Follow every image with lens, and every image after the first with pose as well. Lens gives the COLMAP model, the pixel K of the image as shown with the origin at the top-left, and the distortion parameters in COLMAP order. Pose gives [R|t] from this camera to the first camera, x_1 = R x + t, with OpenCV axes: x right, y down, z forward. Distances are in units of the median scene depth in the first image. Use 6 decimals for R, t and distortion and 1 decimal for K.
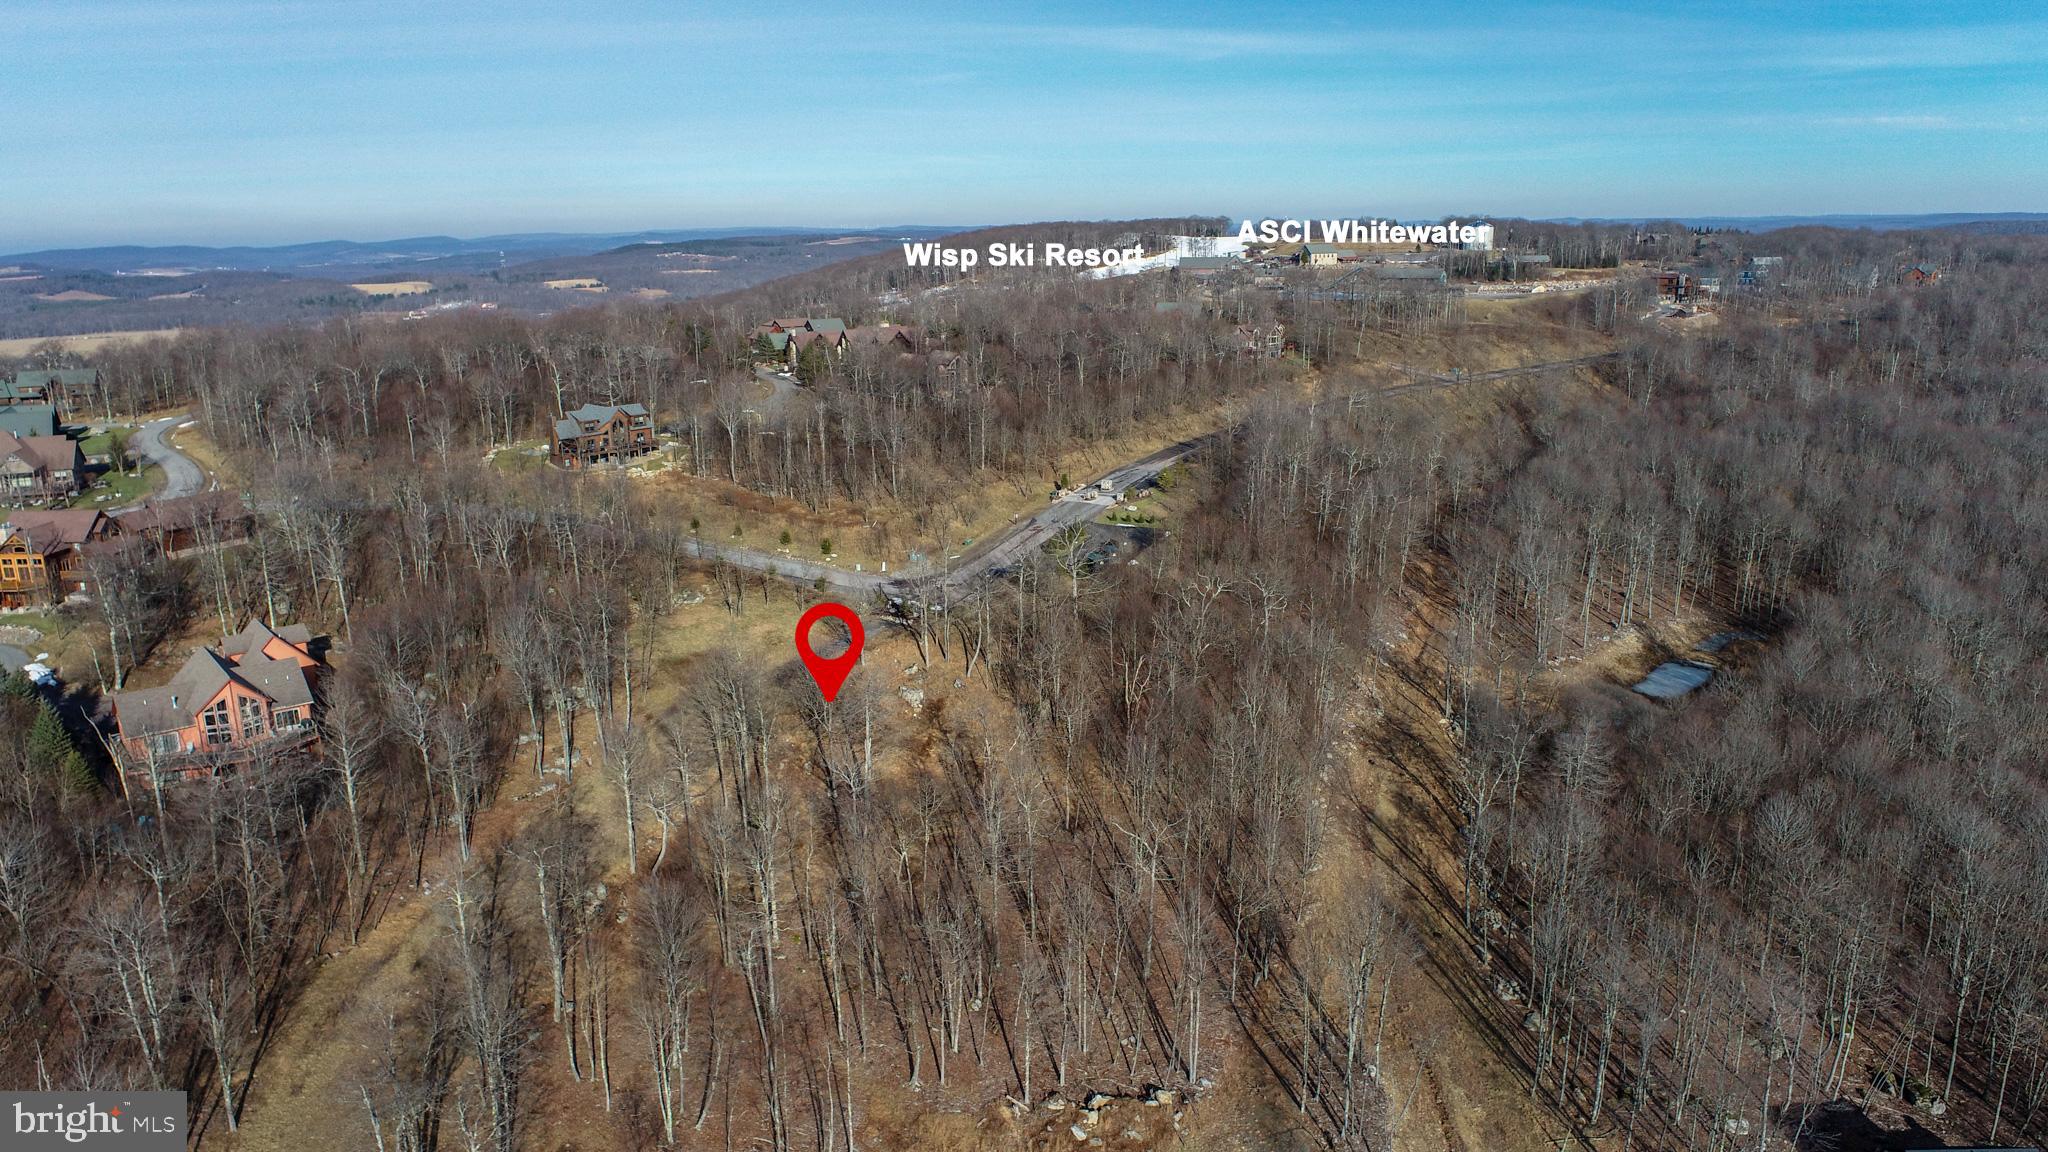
lens RADIAL K [[1375.1, 0, 1020.7], [0, 1375.1, 578.3], [0, 0, 1]] dist [-0.017826, 0.007448]
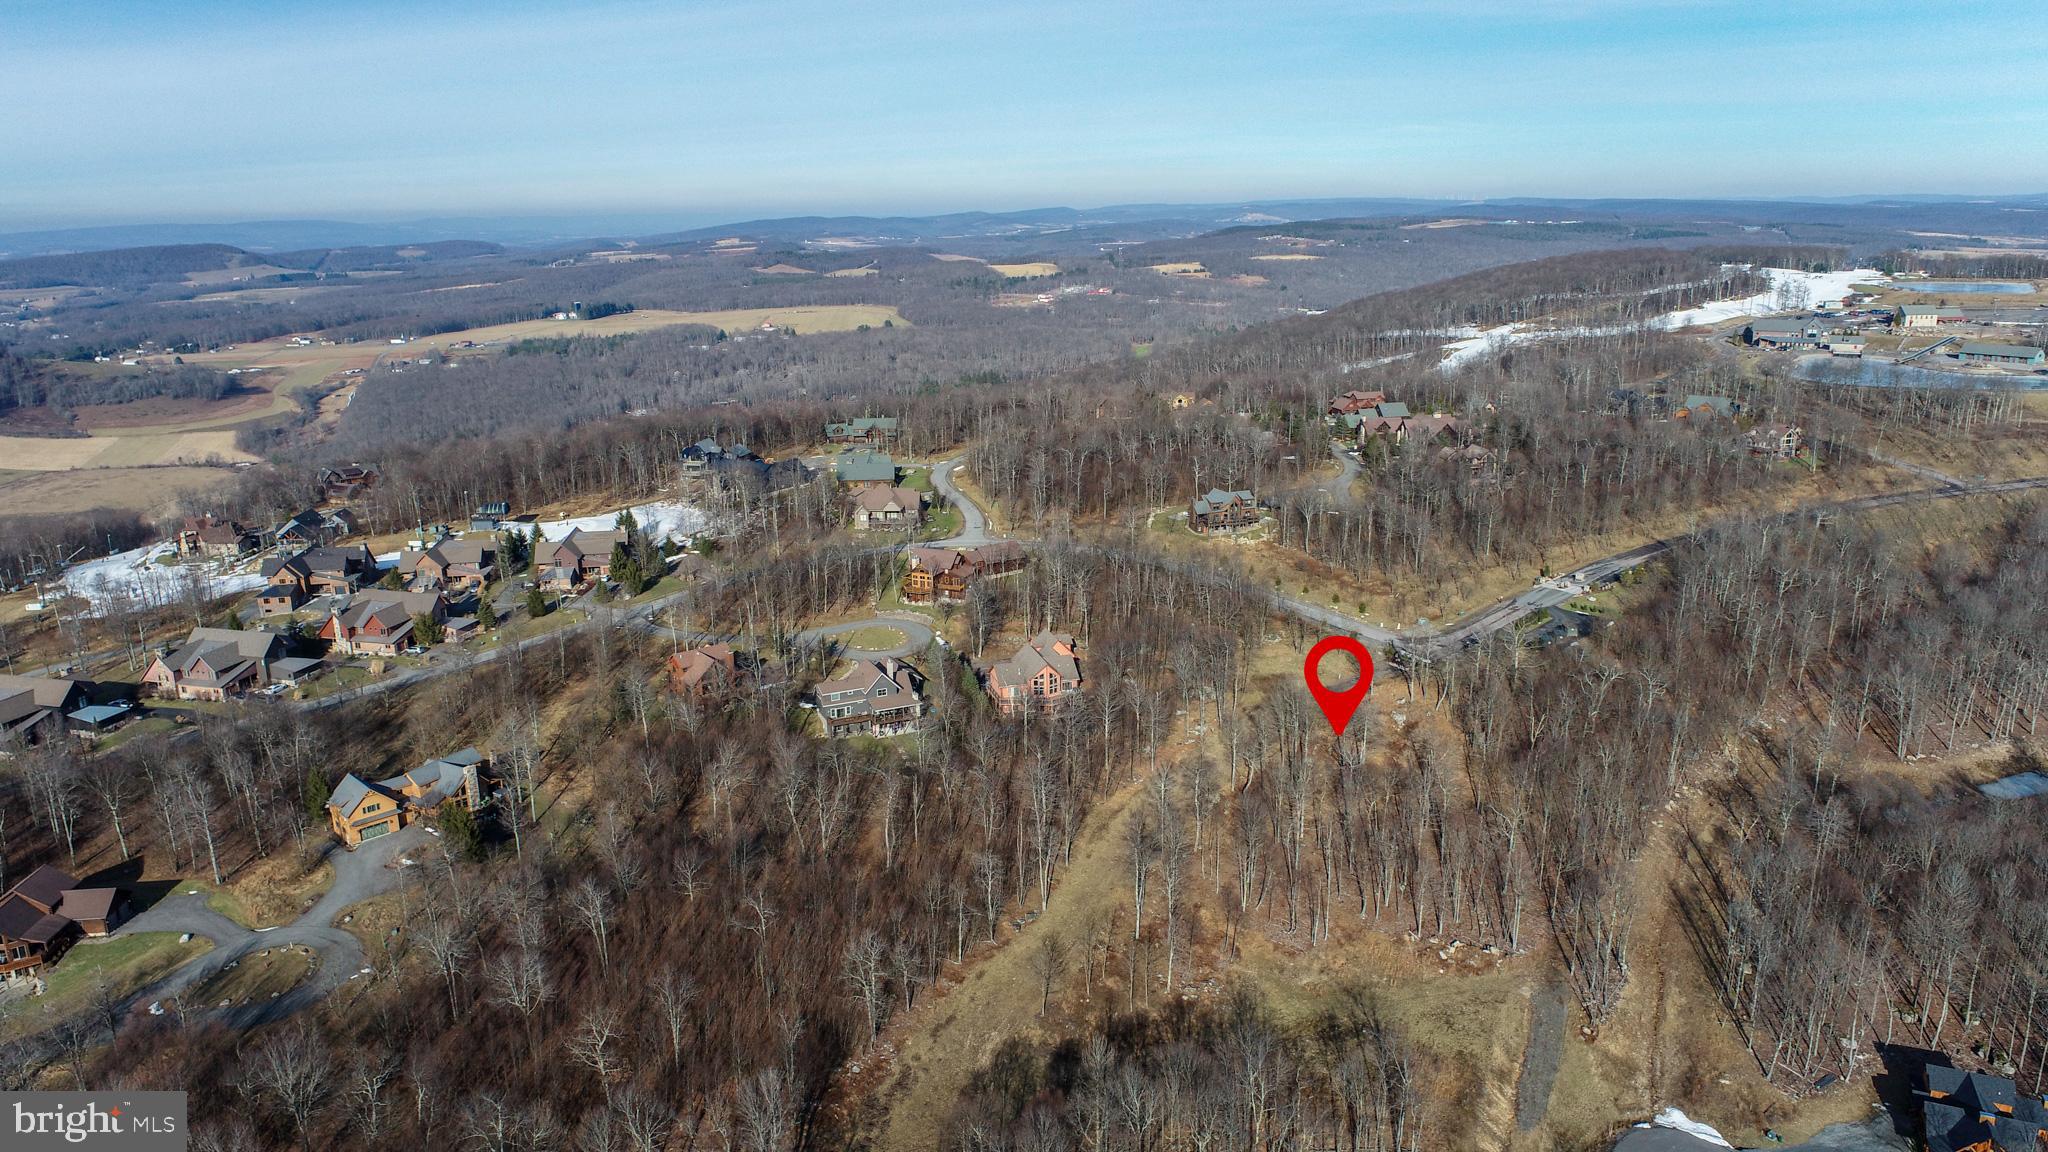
lens RADIAL K [[1375.1, 0, 1024.9], [0, 1375.1, 561.7], [0, 0, 1]] dist [-0.017826, 0.007448]
pose [[0.915083, 0.101085, -0.390392, 0.102965], [-0.097493, 0.994812, 0.029065, -0.080077], [0.391304, 0.011464, 0.920190, -0.533244]]
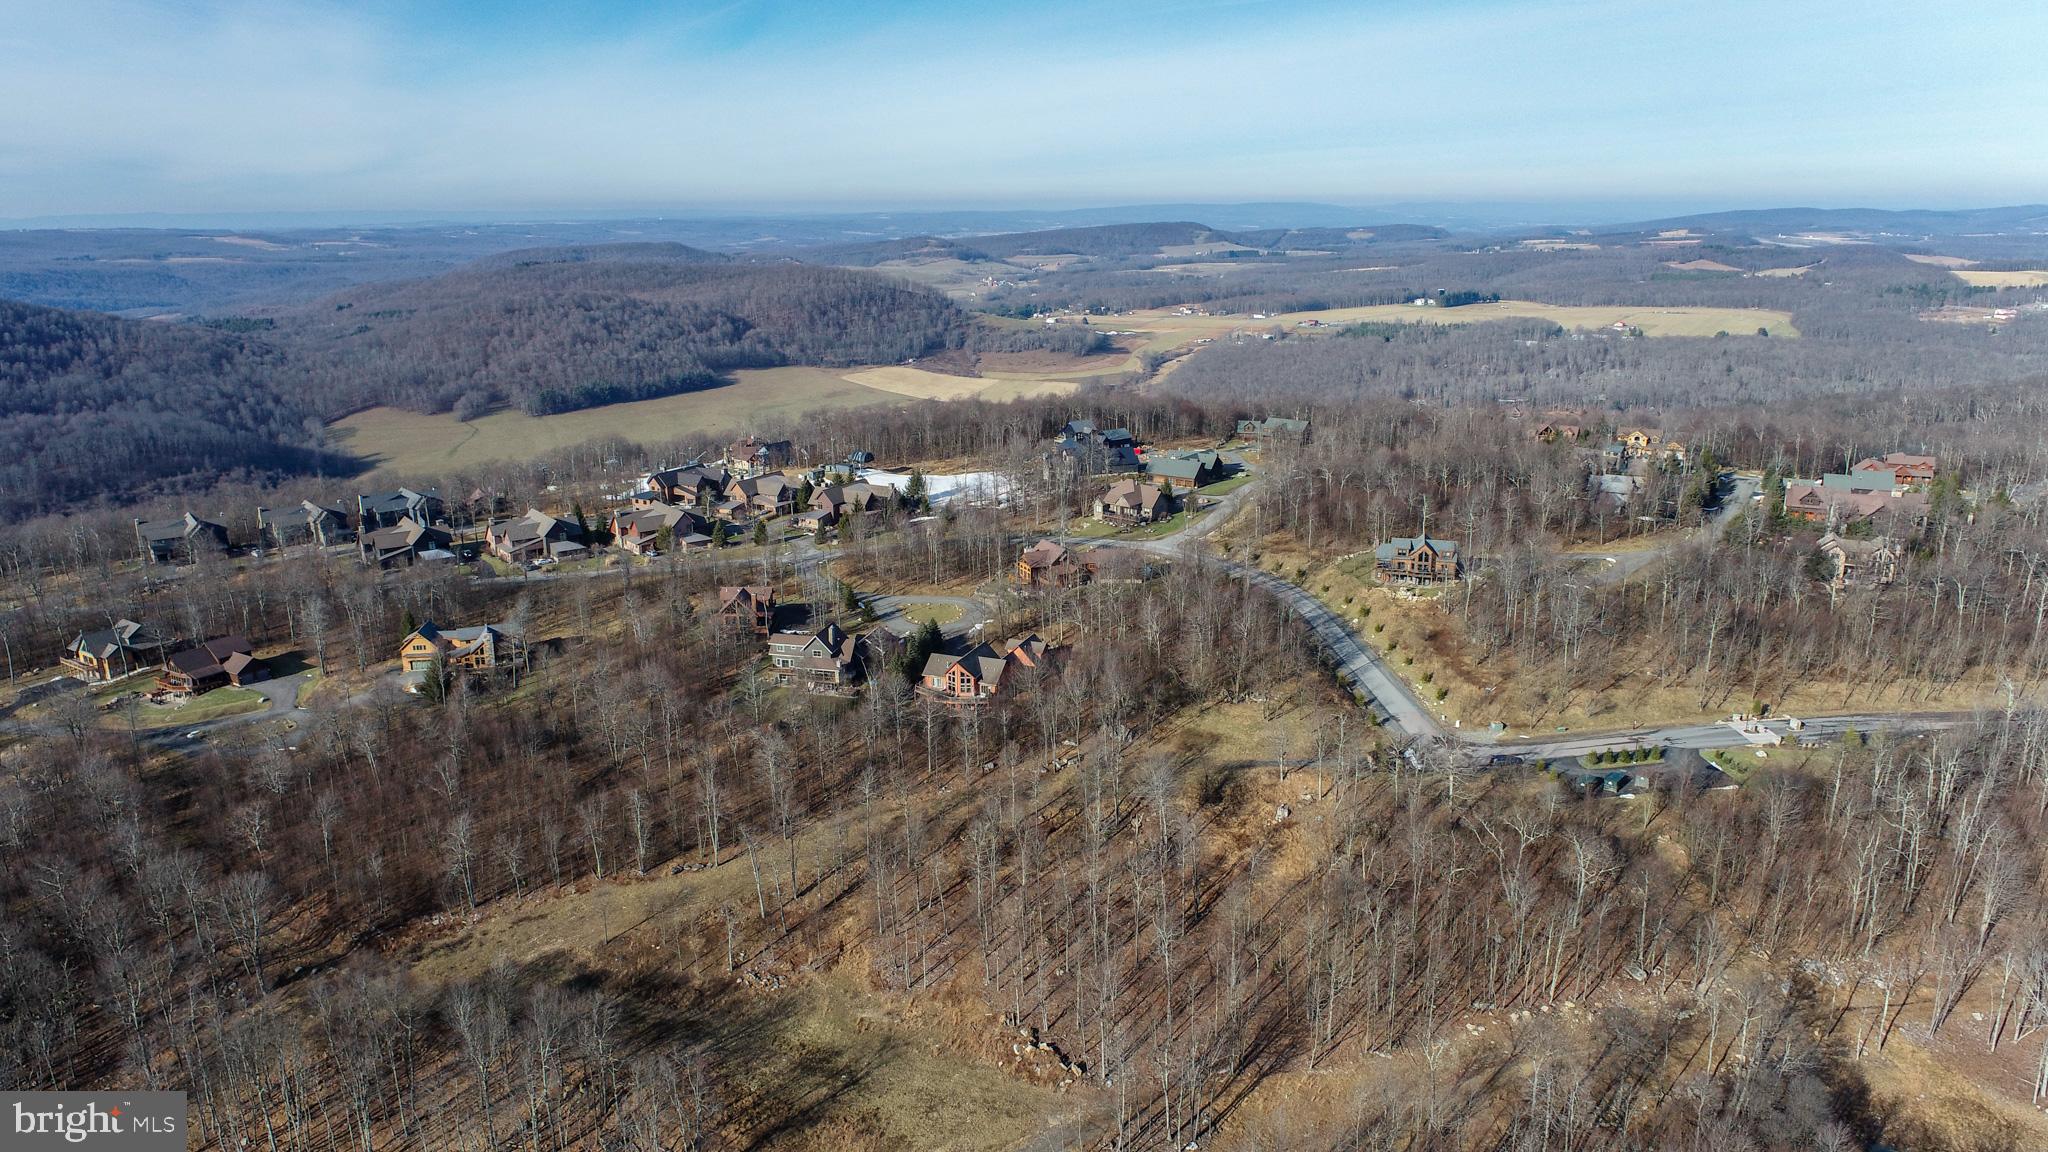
lens RADIAL K [[1375.1, 0, 1022.7], [0, 1375.1, 574.2], [0, 0, 1]] dist [-0.017826, 0.007448]
pose [[0.472000, 0.241256, -0.847945, 0.703723], [-0.219234, 0.963733, 0.152165, -0.231269], [0.853904, 0.114076, 0.507774, 0.017828]]
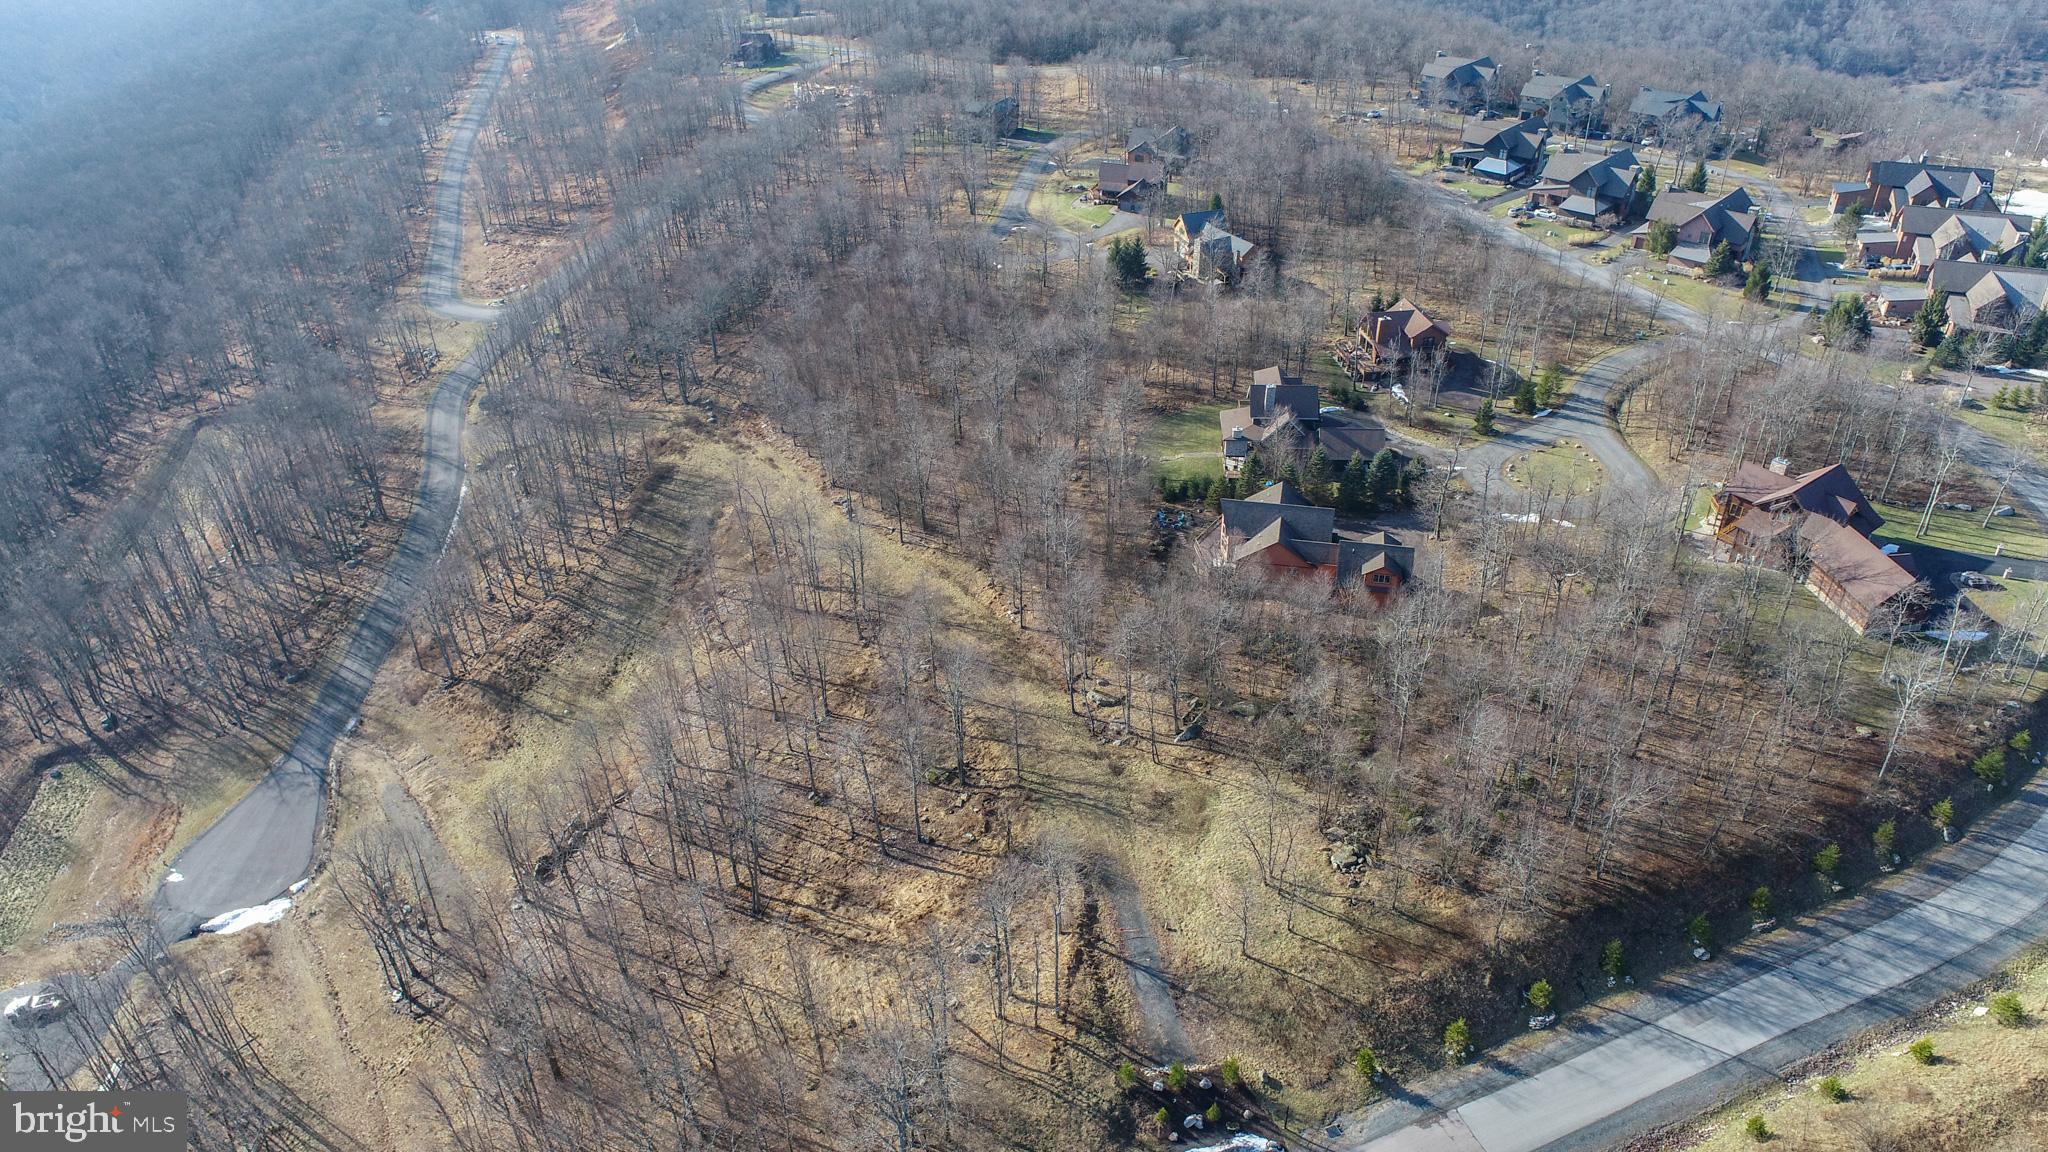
lens RADIAL K [[1375.1, 0, 1027.7], [0, 1375.1, 571.6], [0, 0, 1]] dist [-0.017826, 0.007448]
pose [[-0.789567, 0.350495, -0.503723, 0.161248], [-0.126352, 0.710405, 0.692358, -0.468745], [0.600515, 0.610310, -0.516627, 0.975948]]
